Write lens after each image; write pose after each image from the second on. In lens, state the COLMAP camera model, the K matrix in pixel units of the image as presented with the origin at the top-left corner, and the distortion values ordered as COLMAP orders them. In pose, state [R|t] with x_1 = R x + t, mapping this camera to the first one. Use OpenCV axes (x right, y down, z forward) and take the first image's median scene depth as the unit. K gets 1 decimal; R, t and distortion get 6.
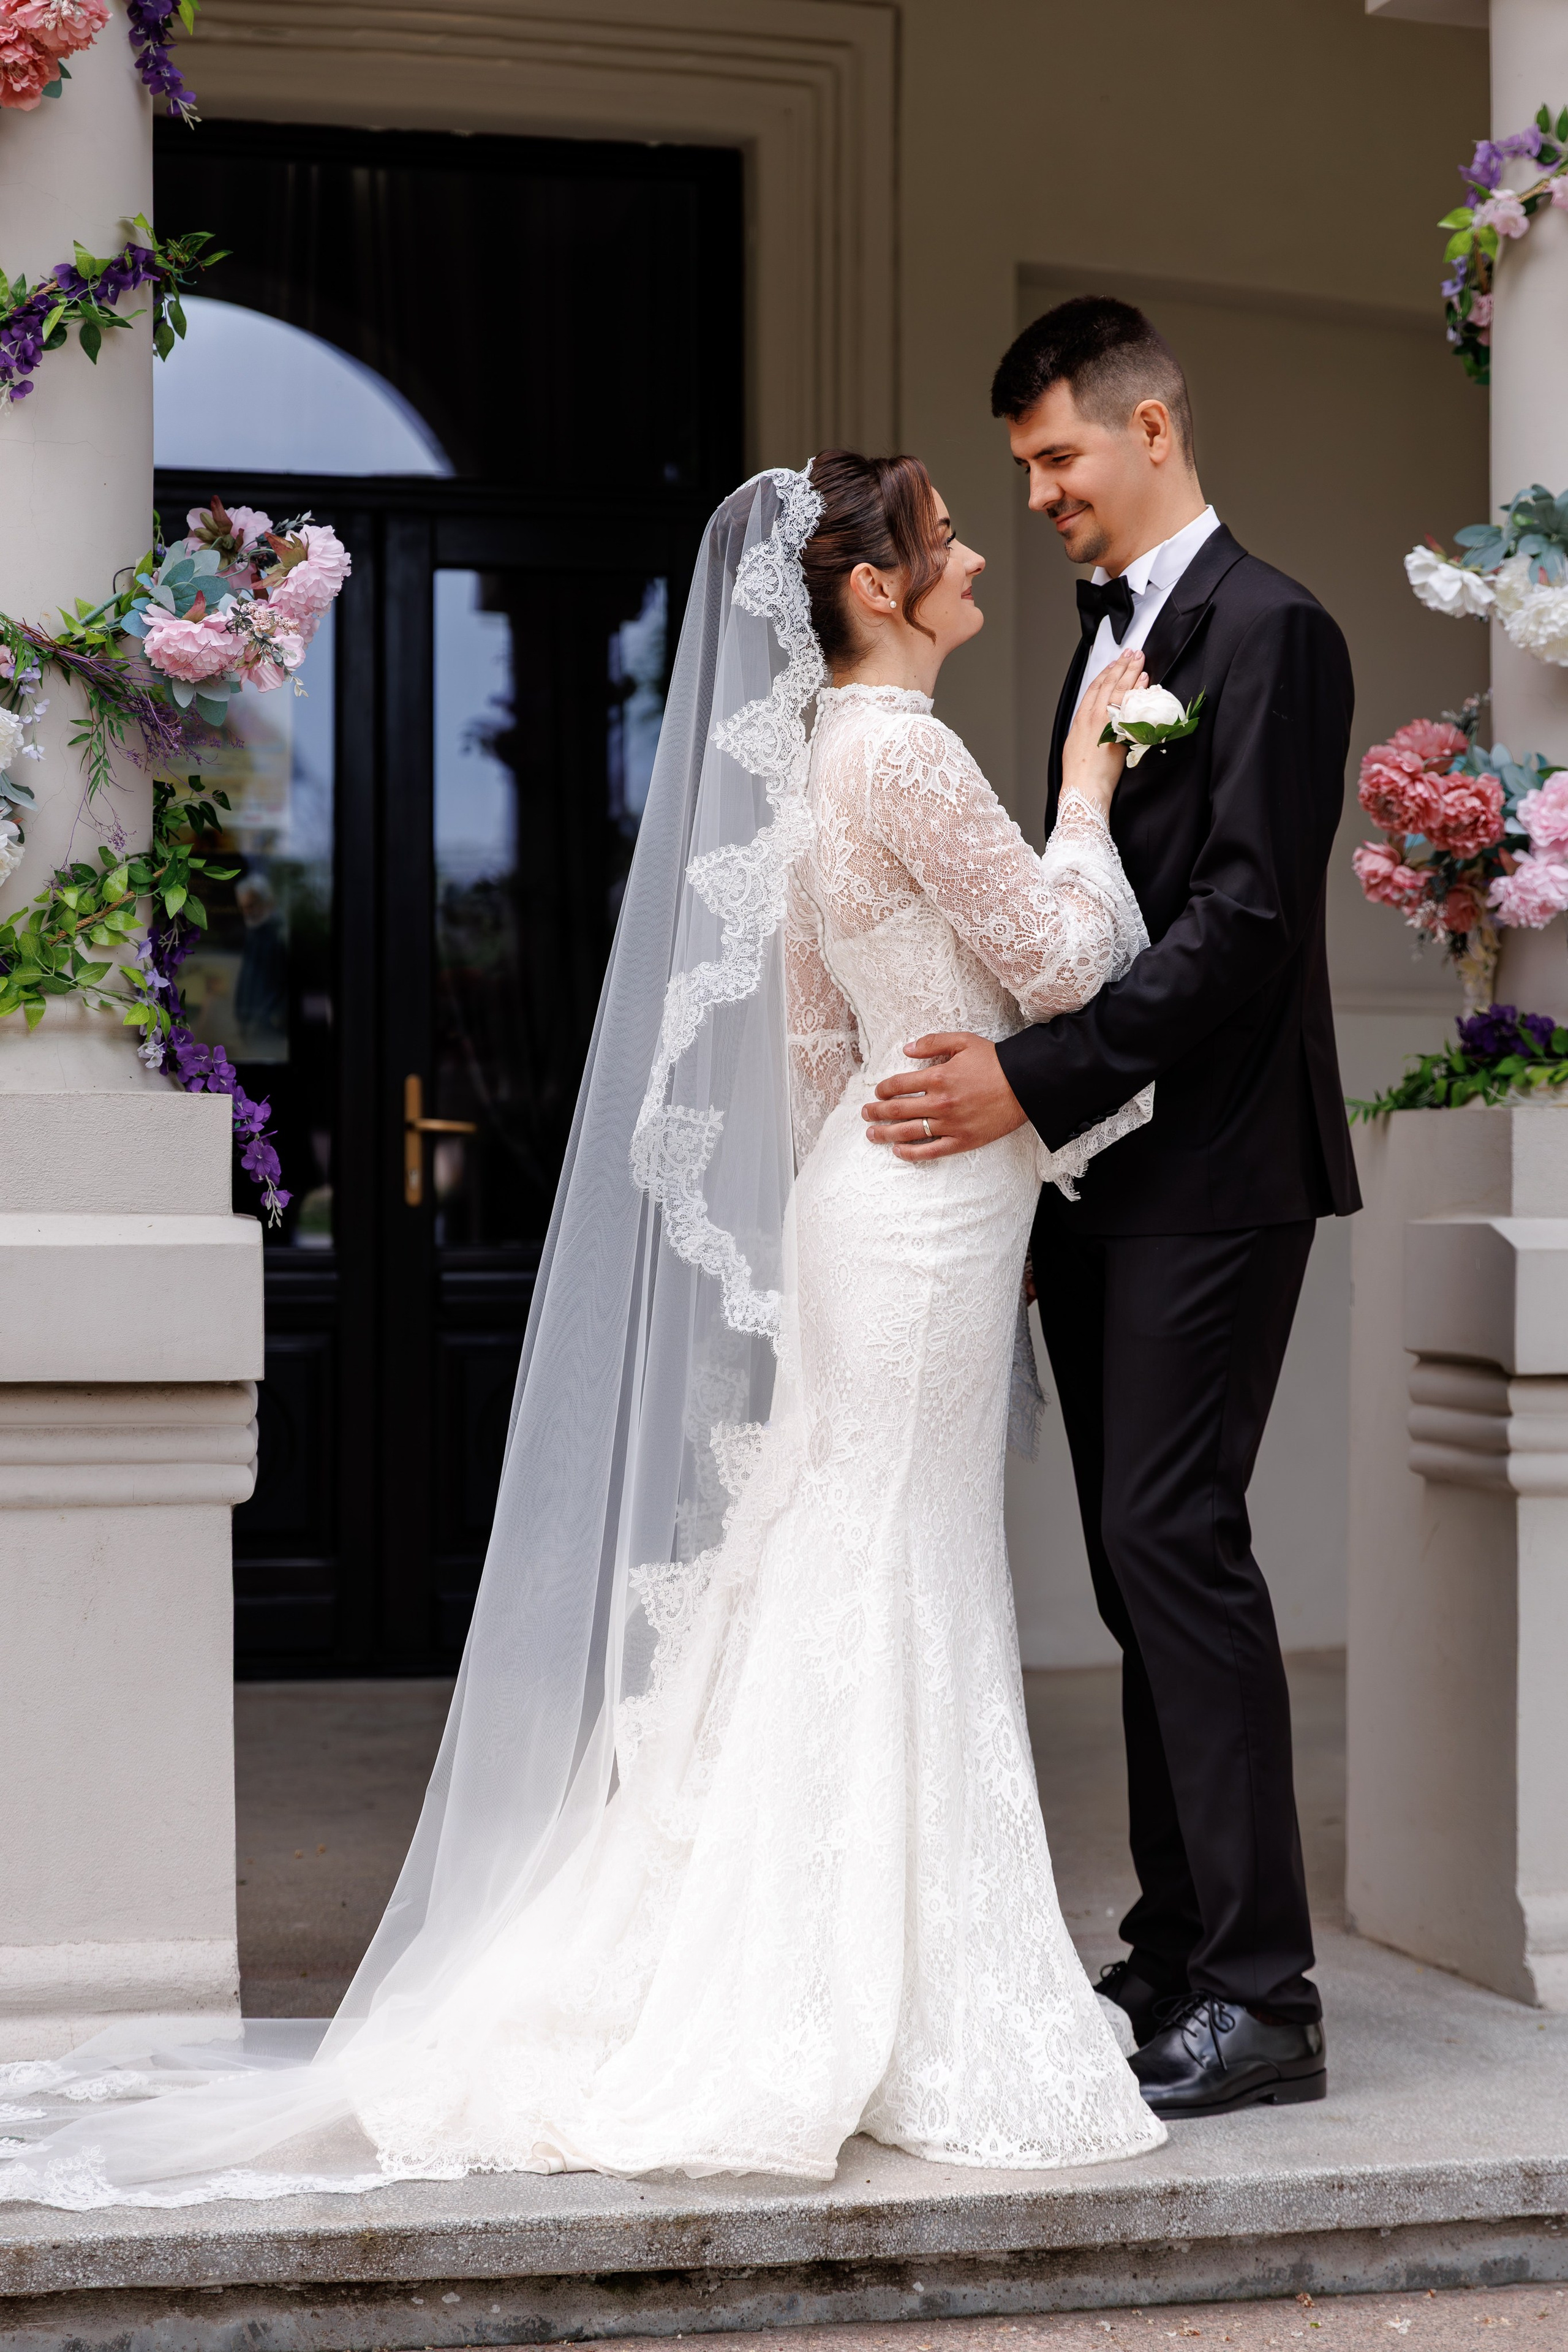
lens RADIAL K [[4597.3, 0, 825.8], [0, 4597.3, 1204.9], [0, 0, 1]] dist [0.001671, 0.000000]
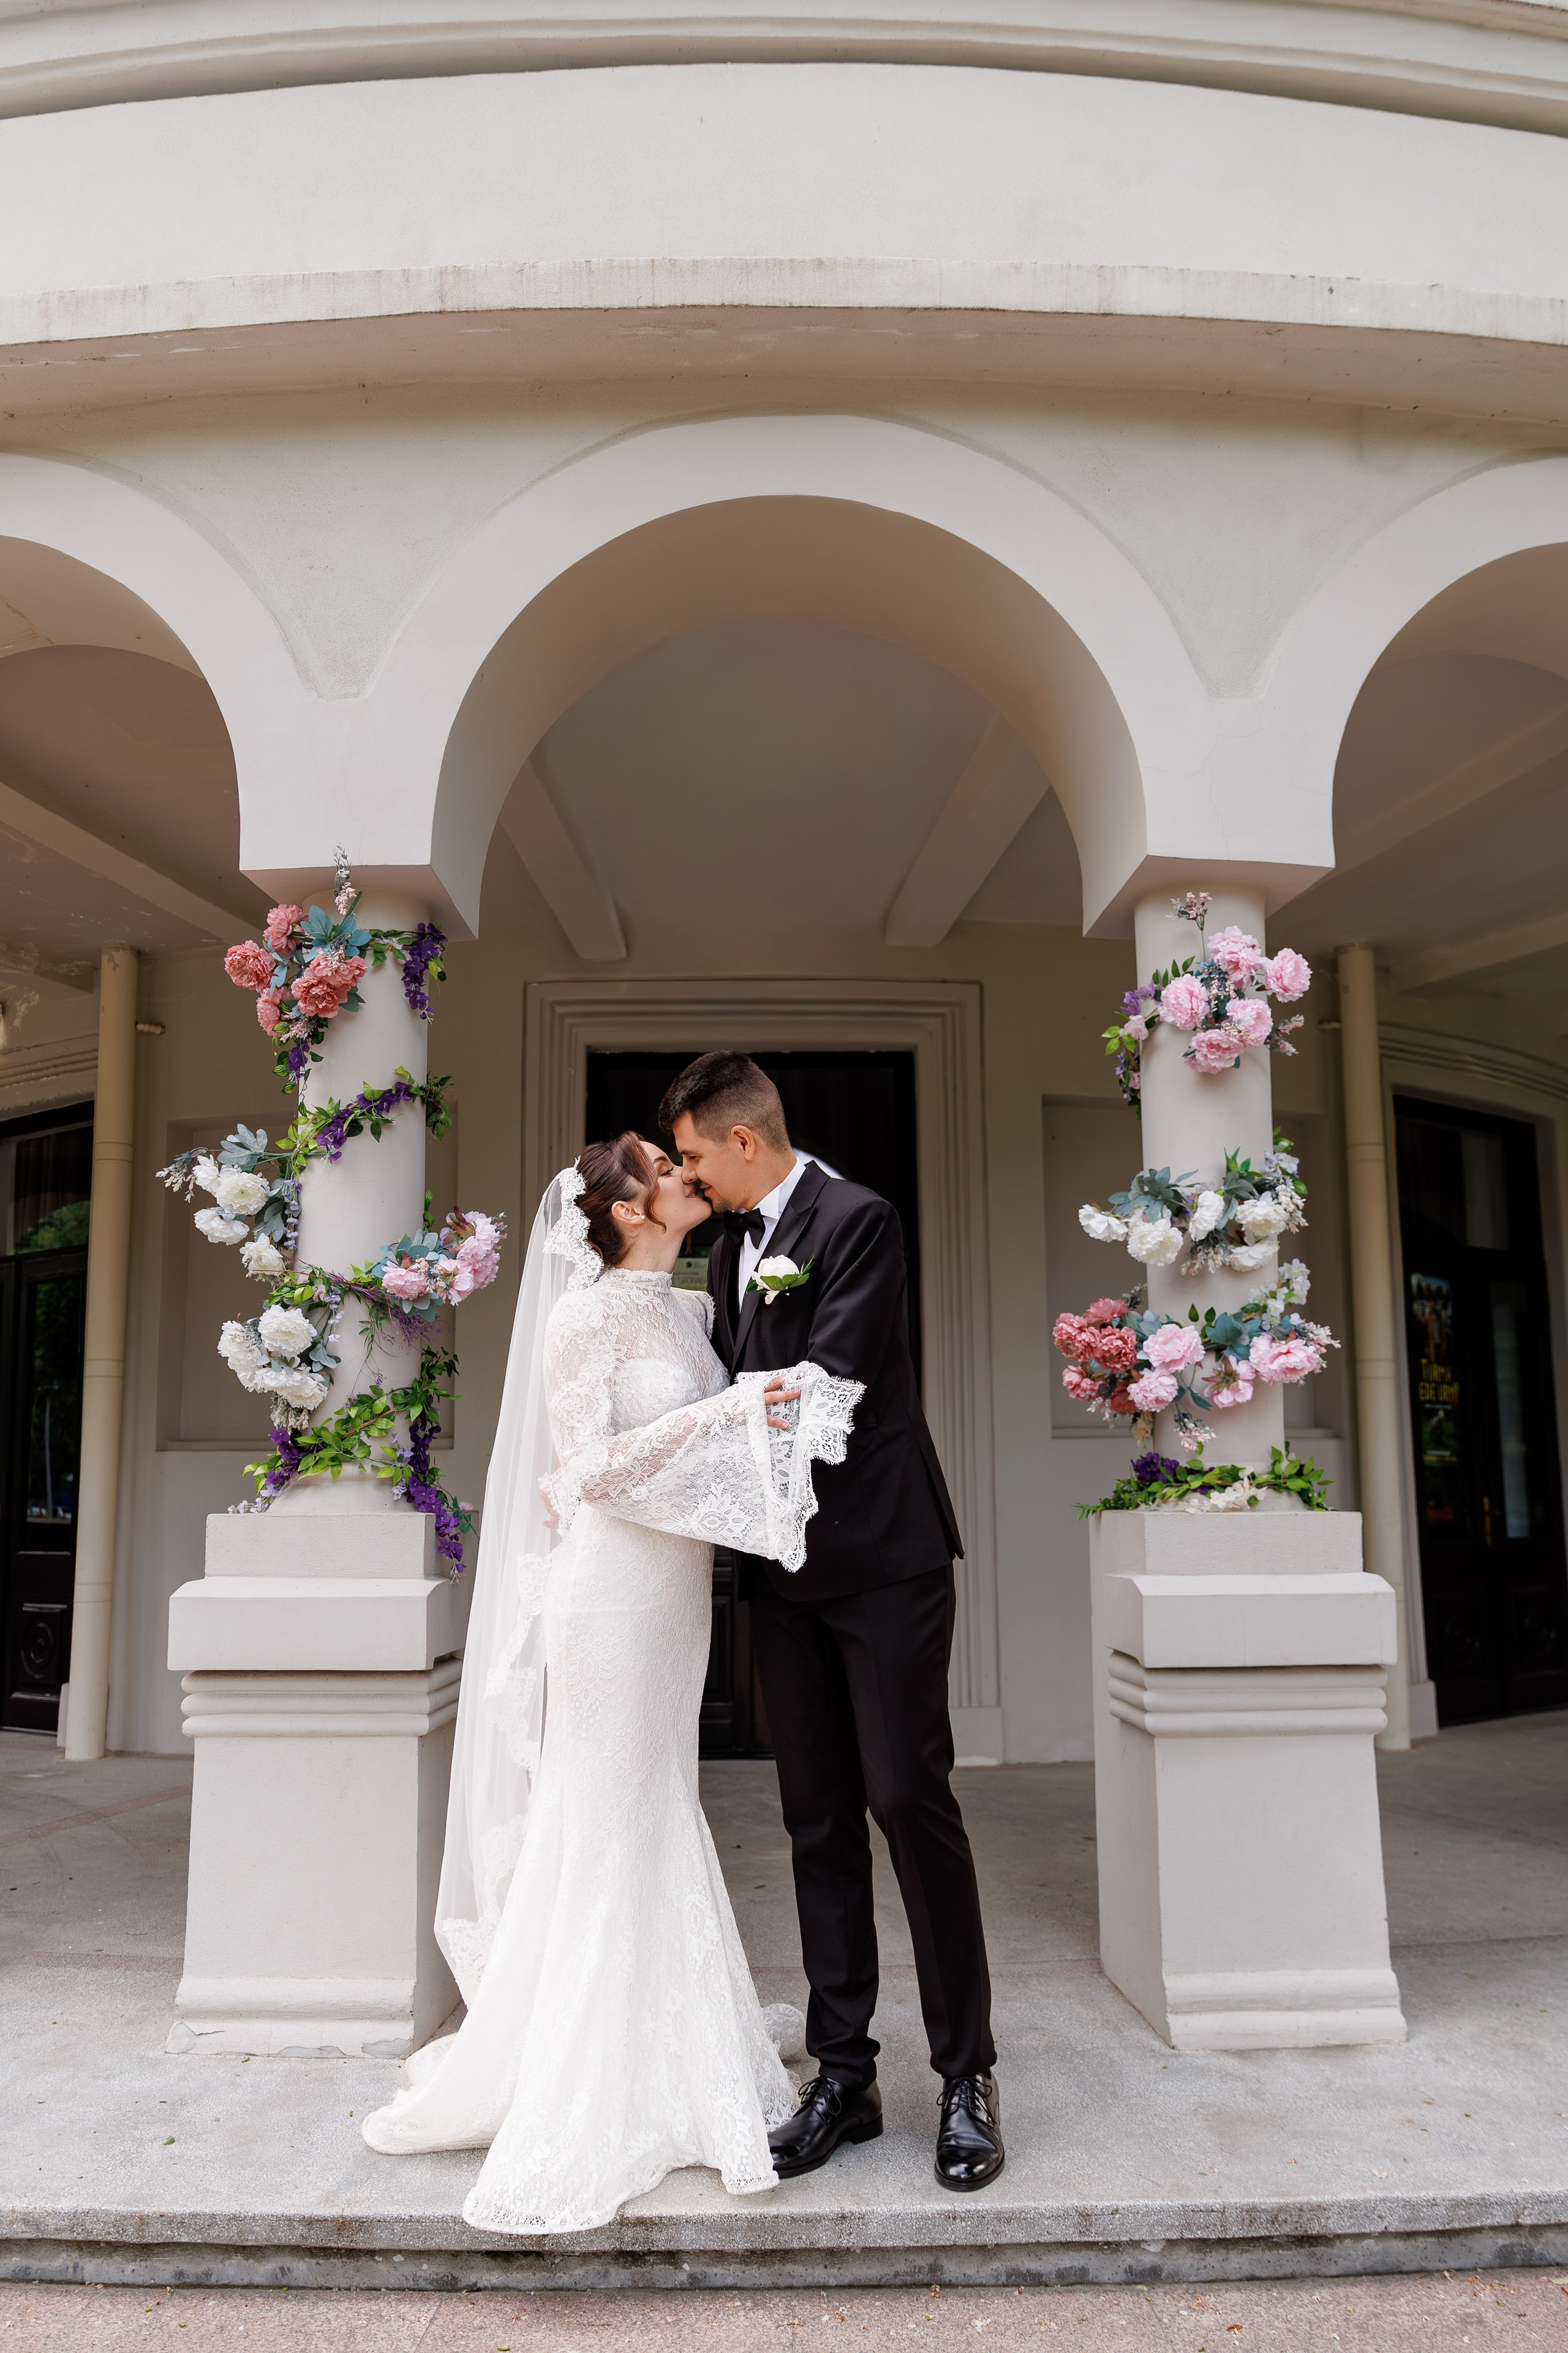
lens RADIAL K [[1756.8, 0, 760.0], [0, 1756.8, 1269.5], [0, 0, 1]] dist [0.008503, -0.002699]
pose [[0.971945, -0.036456, -0.232364, 0.177345], [0.006334, 0.991614, -0.129082, -0.029588], [0.235121, 0.123989, 0.964025, 0.315984]]
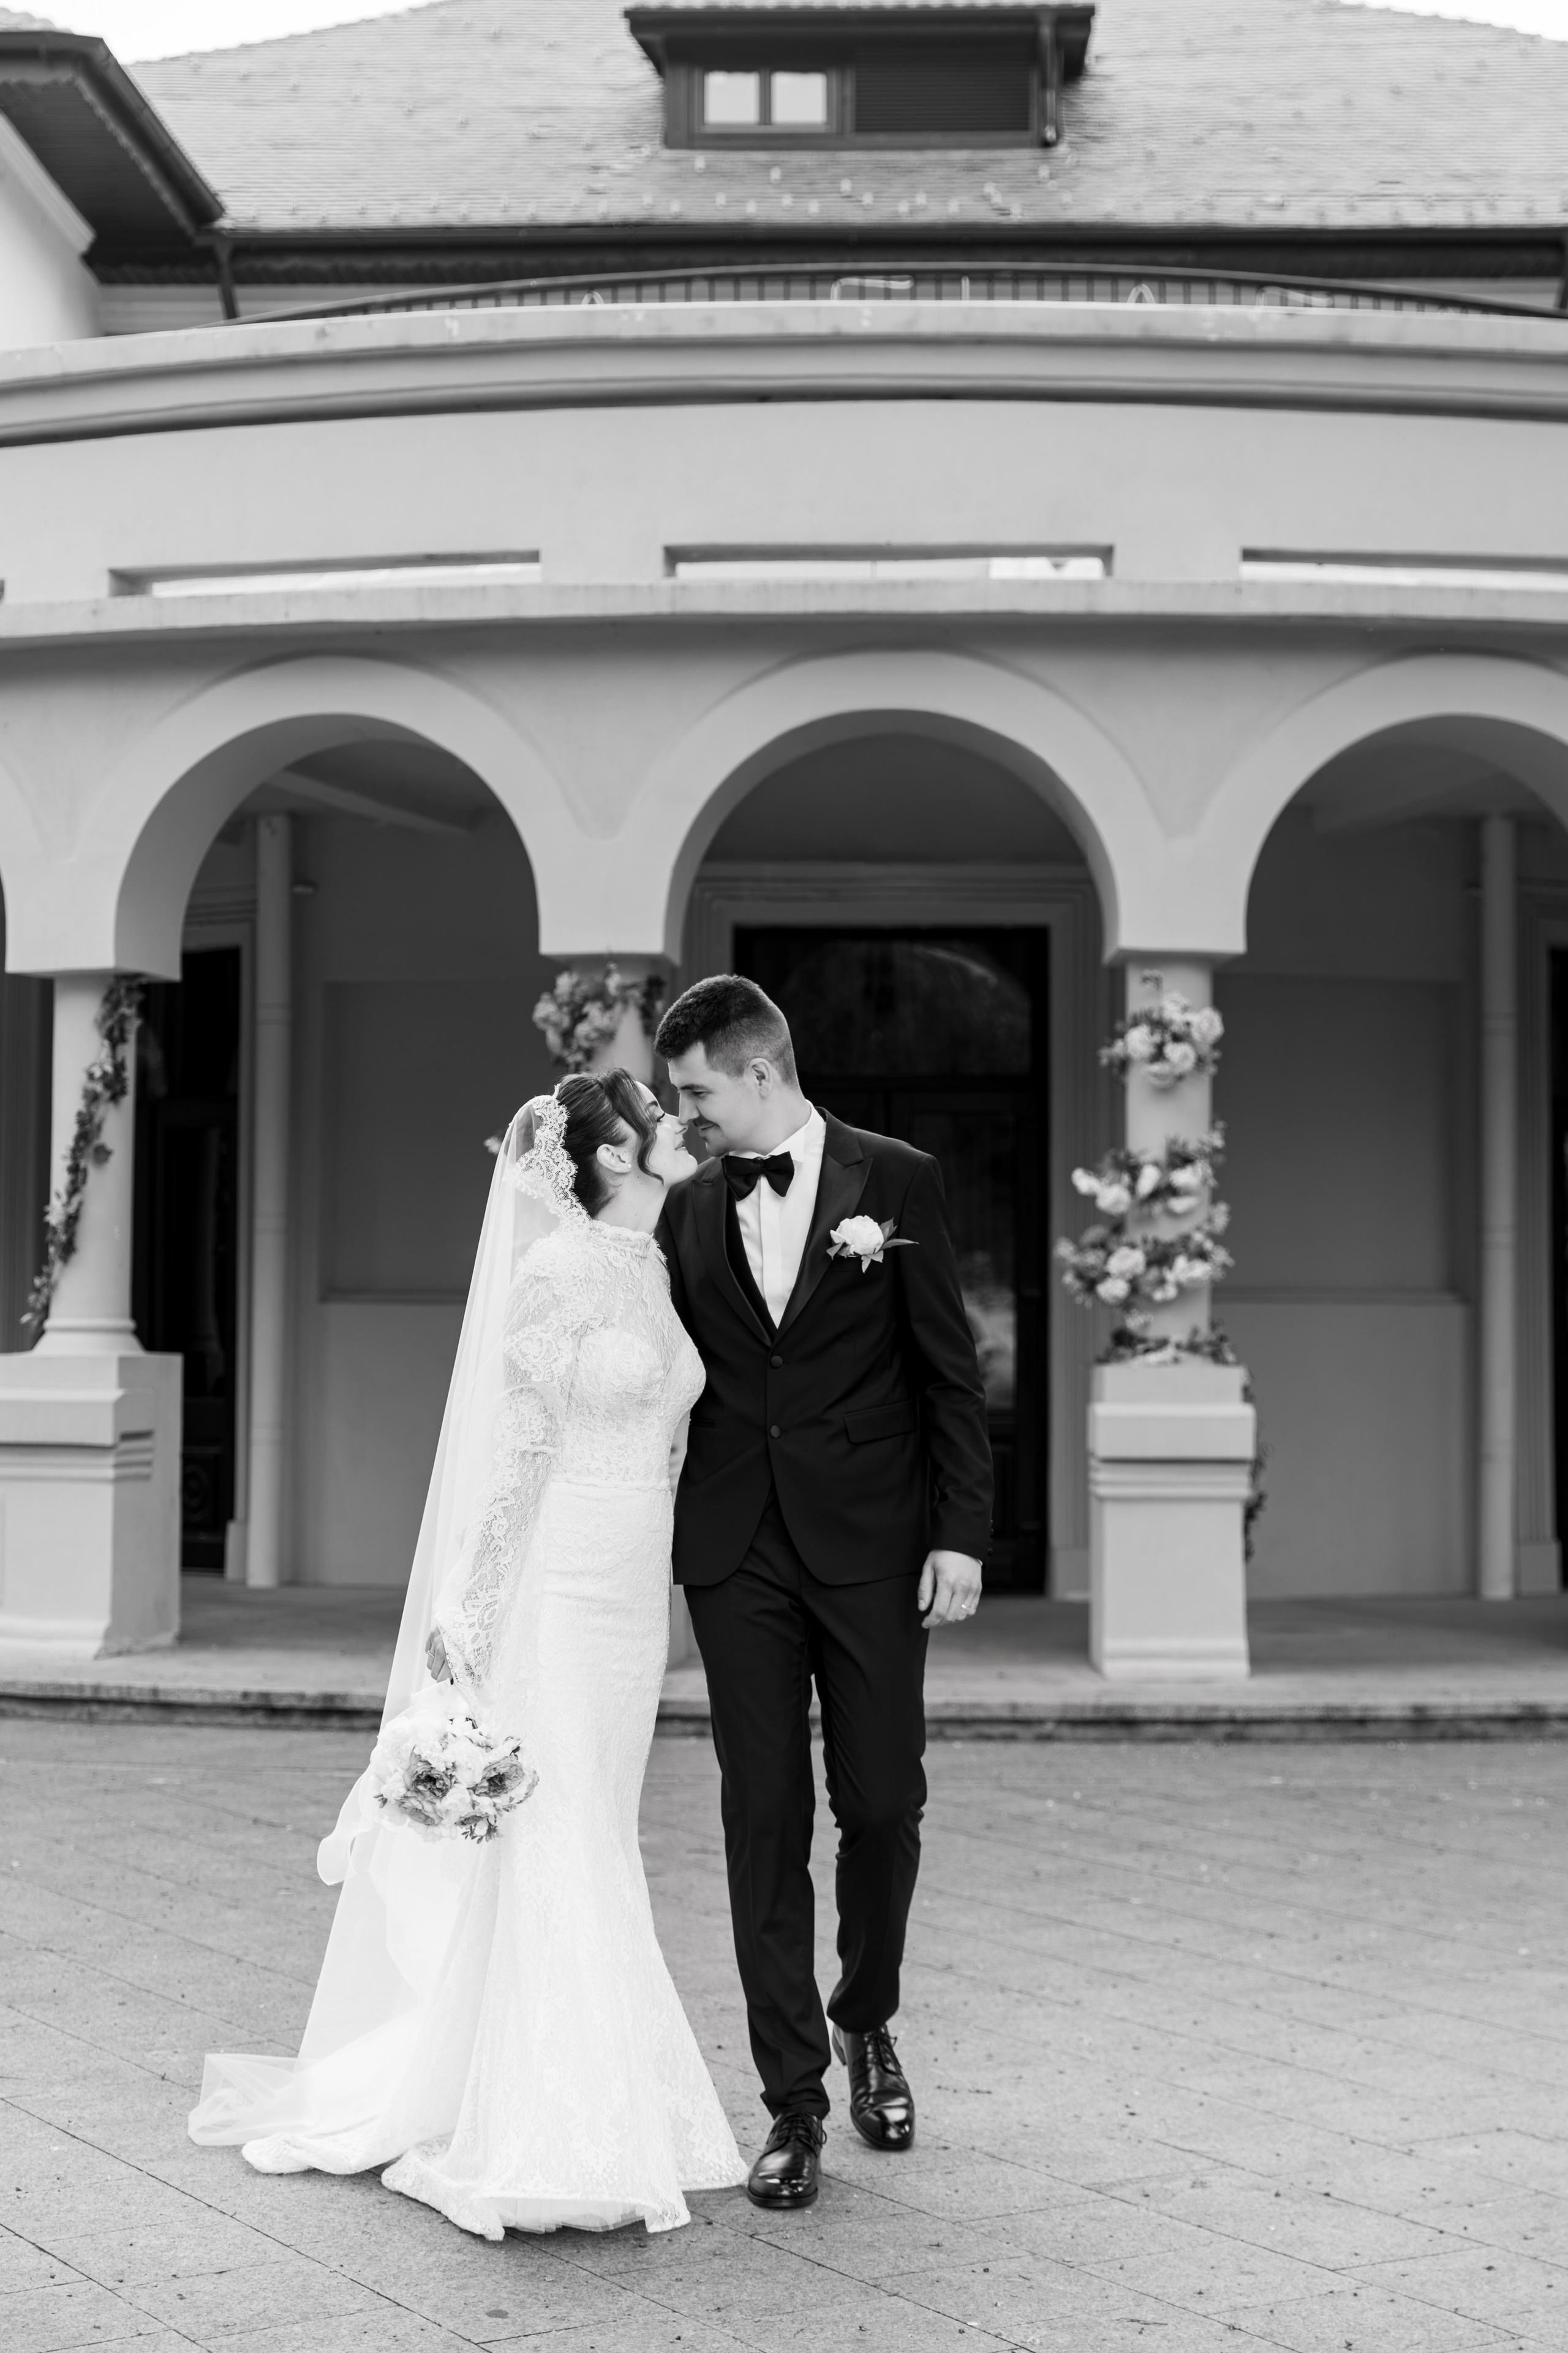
lens RADIAL K [[3726.5, 0, 792.9], [0, 3726.5, 1175.1], [0, 0, 1]] dist [0.017319, 0.000000]
pose [[0.957687, -0.007991, -0.287700, 0.678106], [-0.006282, 0.998796, -0.048651, -0.027343], [0.287743, 0.048399, 0.956484, -1.384521]]
